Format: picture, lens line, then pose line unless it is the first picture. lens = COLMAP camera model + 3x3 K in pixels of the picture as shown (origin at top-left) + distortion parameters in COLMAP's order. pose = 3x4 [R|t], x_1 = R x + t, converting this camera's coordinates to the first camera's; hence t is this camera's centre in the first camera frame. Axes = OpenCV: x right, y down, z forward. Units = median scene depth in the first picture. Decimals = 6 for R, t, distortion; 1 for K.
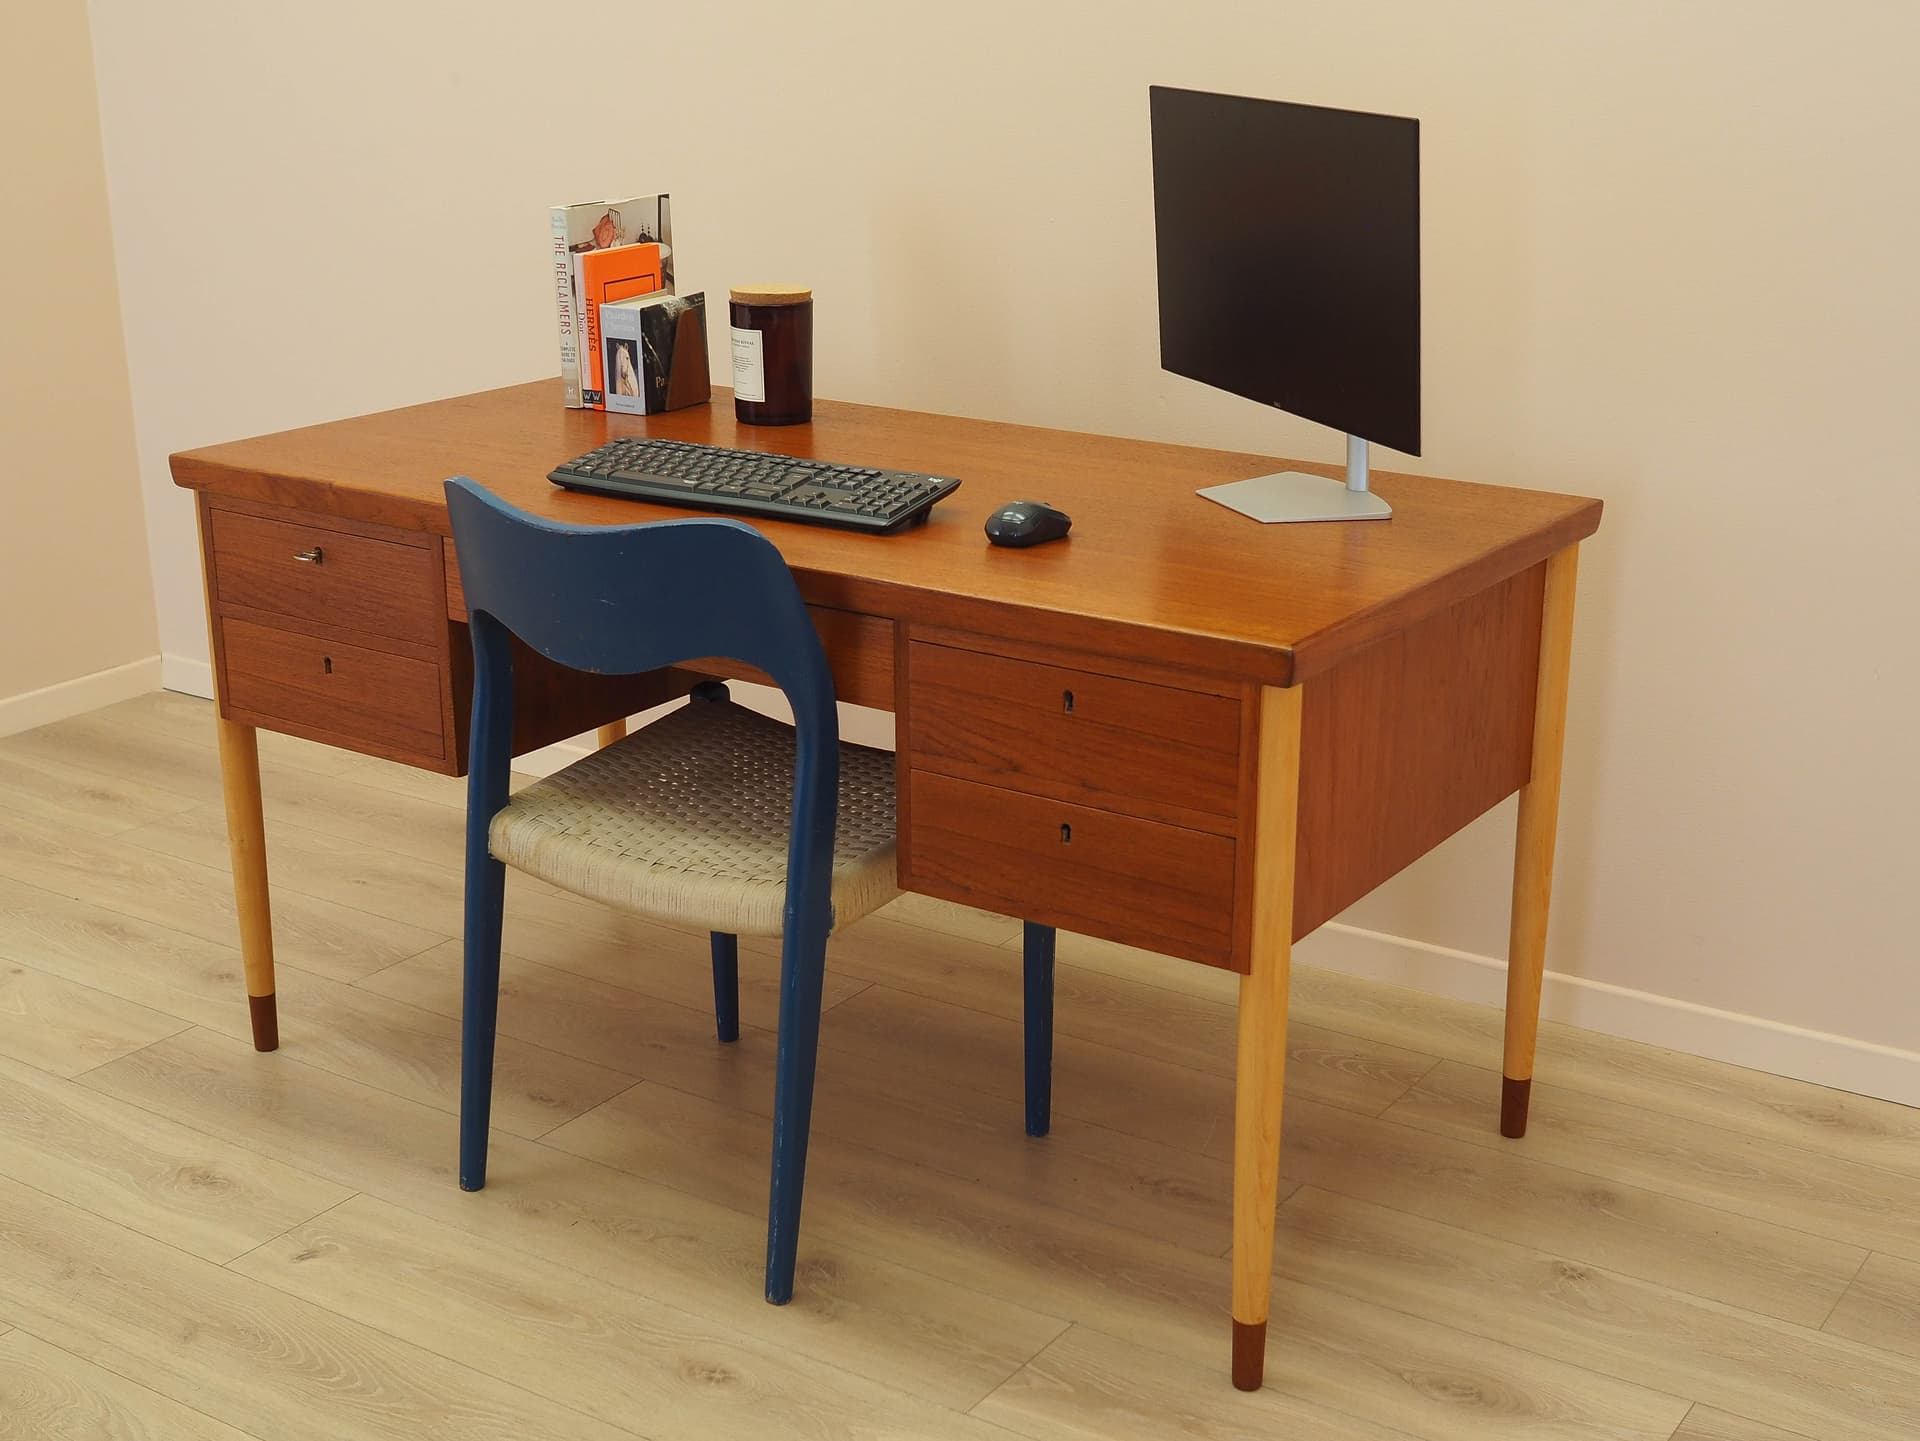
lens RADIAL K [[2500.0, 0, 1128.2], [0, 2500.0, 802.8], [0, 0, 1]] dist [0.001271, -0.010583]
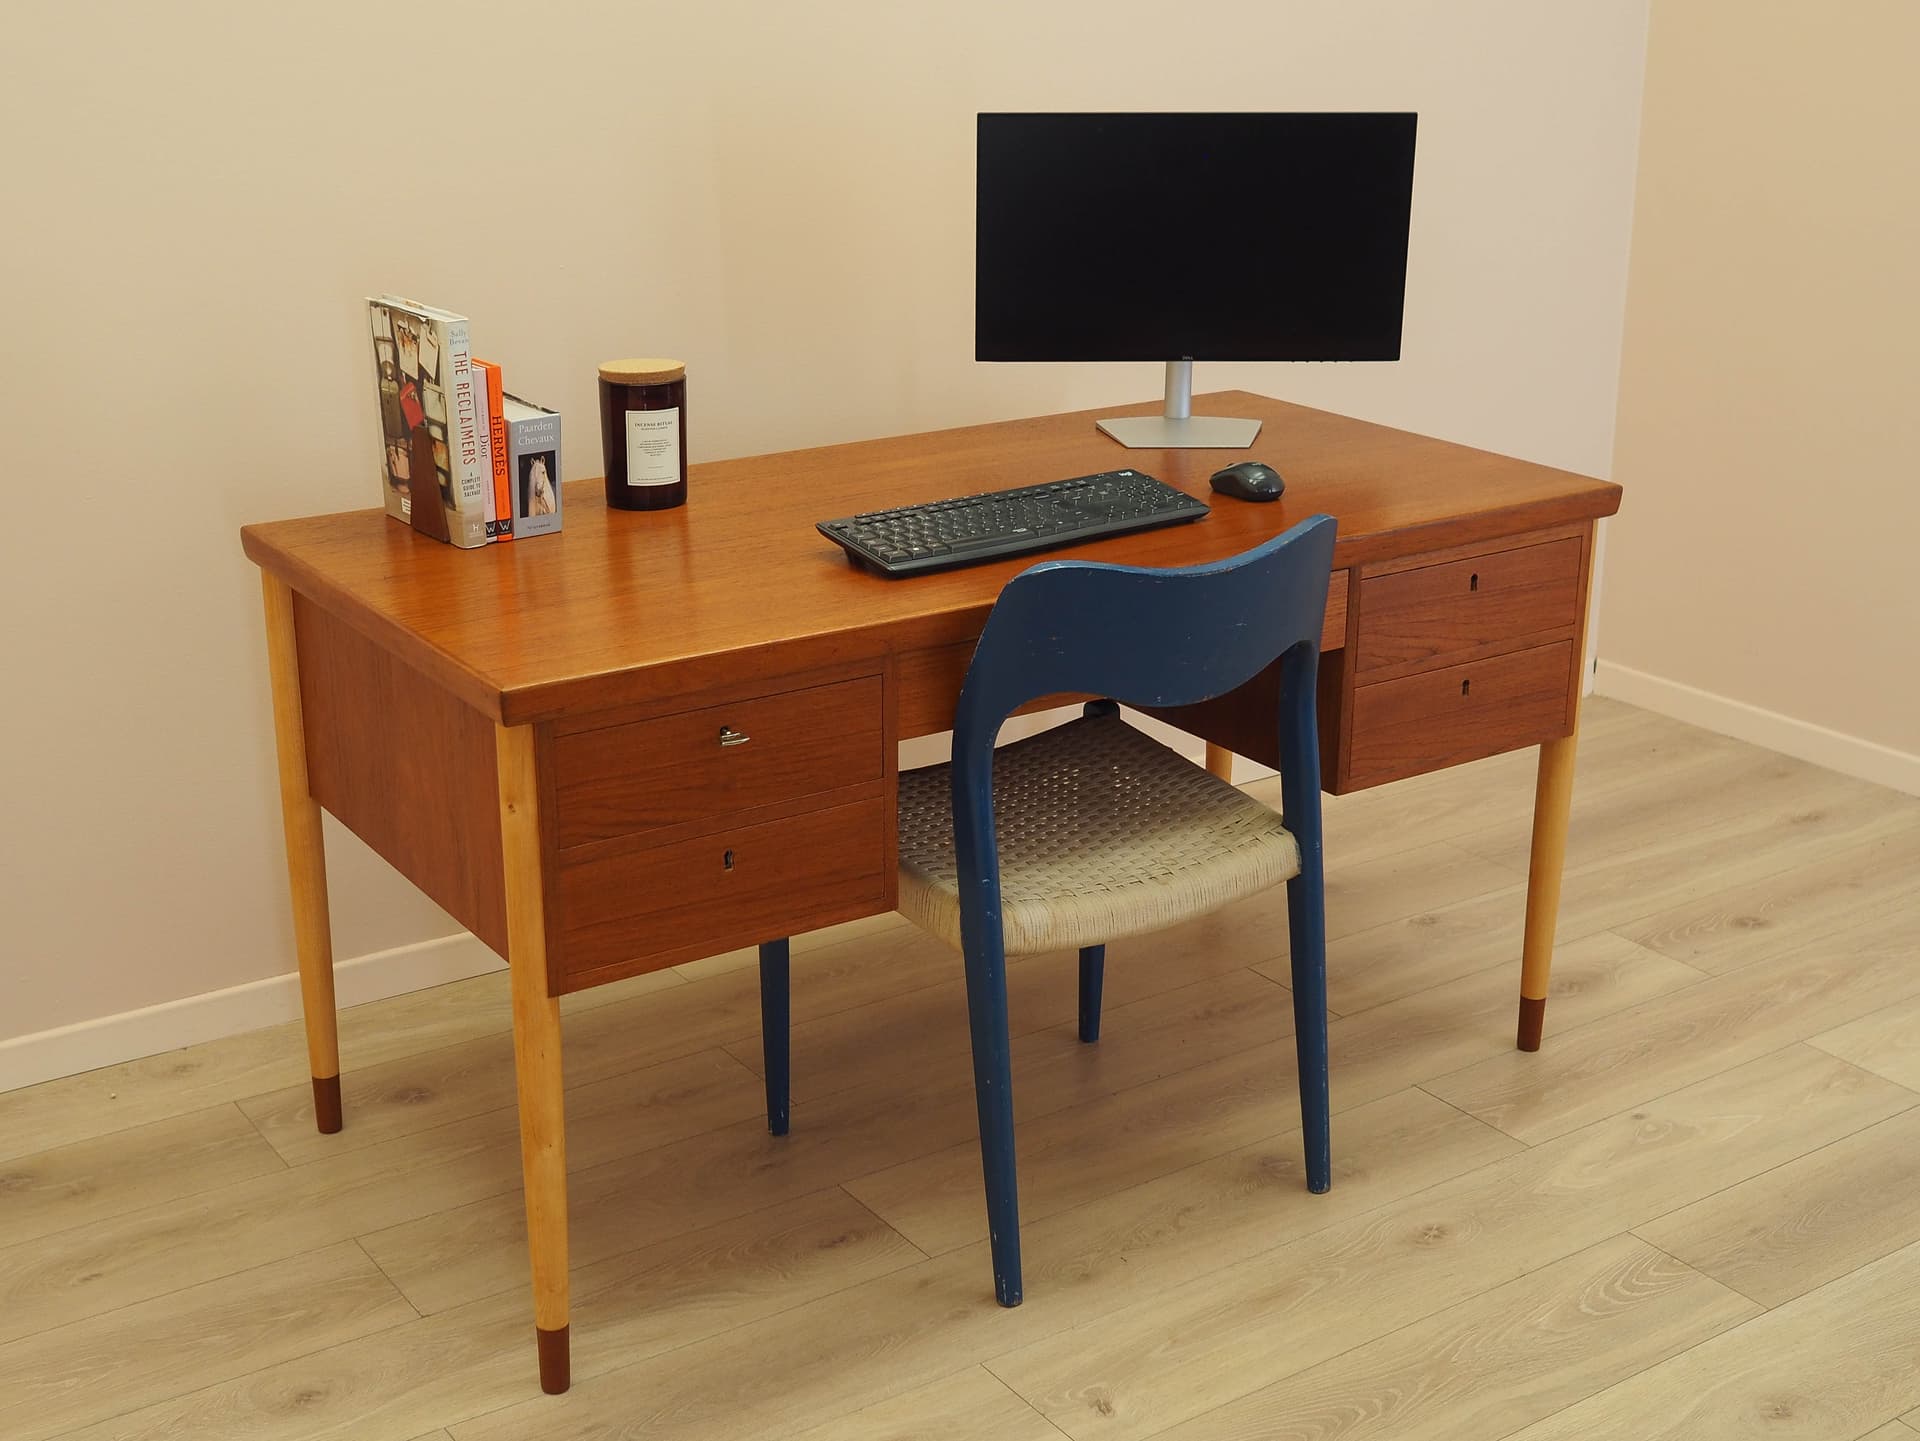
lens RADIAL K [[2373.9, 0, 960.0], [0, 2373.9, 720.5], [0, 0, 1]] dist [-0.007080, 0.002026]
pose [[0.415436, -0.303969, 0.857331, -0.956113], [0.302387, 0.935060, 0.185000, -0.222888], [-0.857890, 0.182390, 0.480374, 0.524094]]
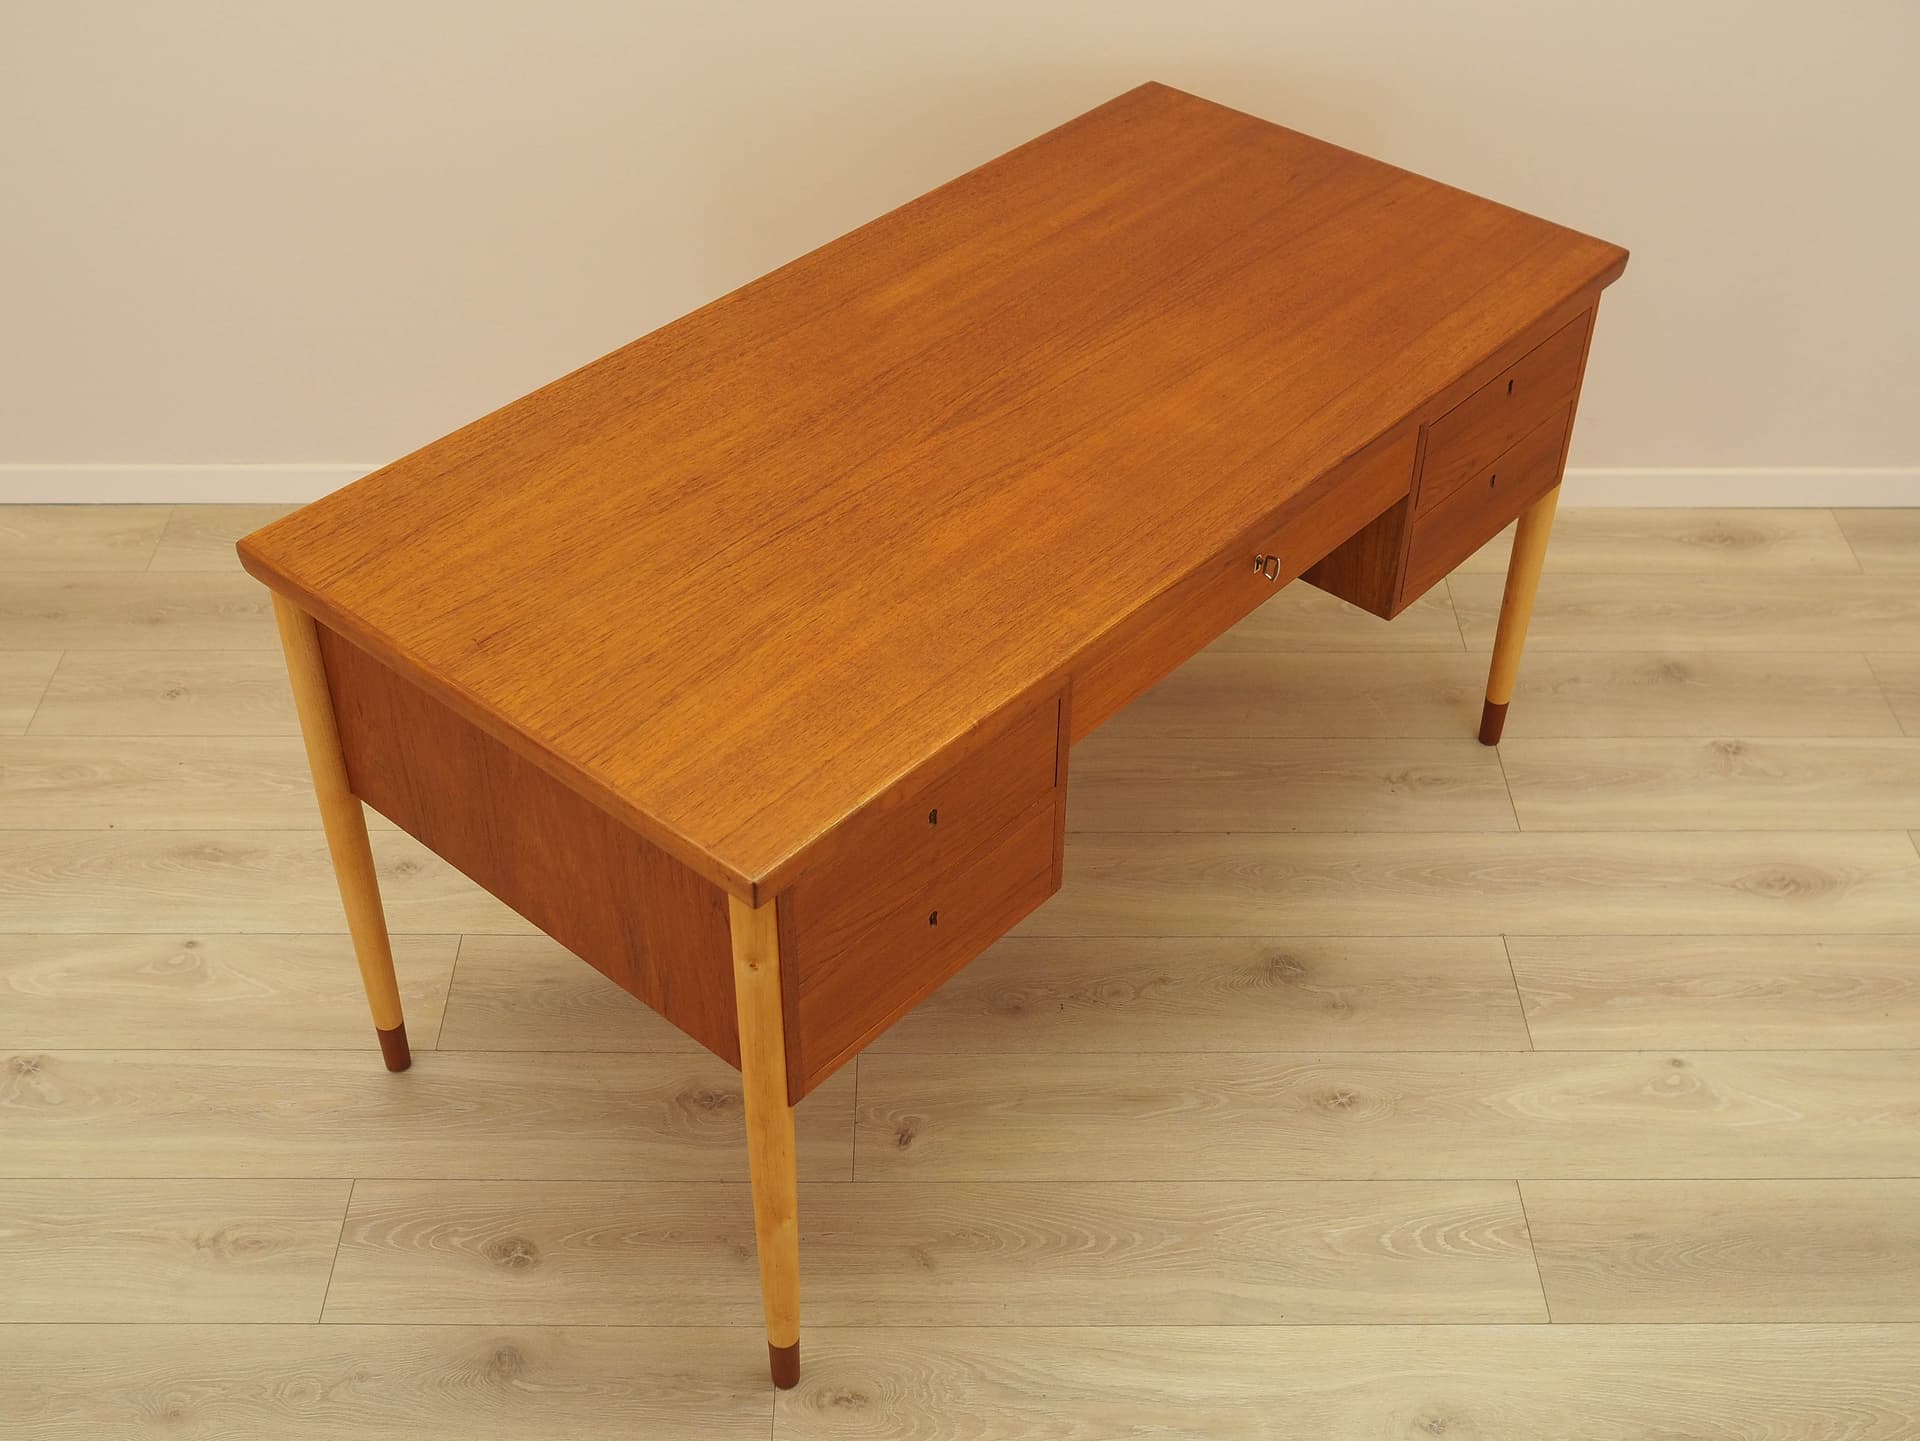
lens RADIAL K [[2236.4, 0, 964.2], [0, 2236.4, 692.0], [0, 0, 1]] dist [-0.001034, -0.000027]
pose [[0.171186, -0.628297, 0.758906, -0.818216], [0.318531, 0.764203, 0.560832, -0.514604], [-0.932327, 0.145728, 0.330953, 0.724548]]
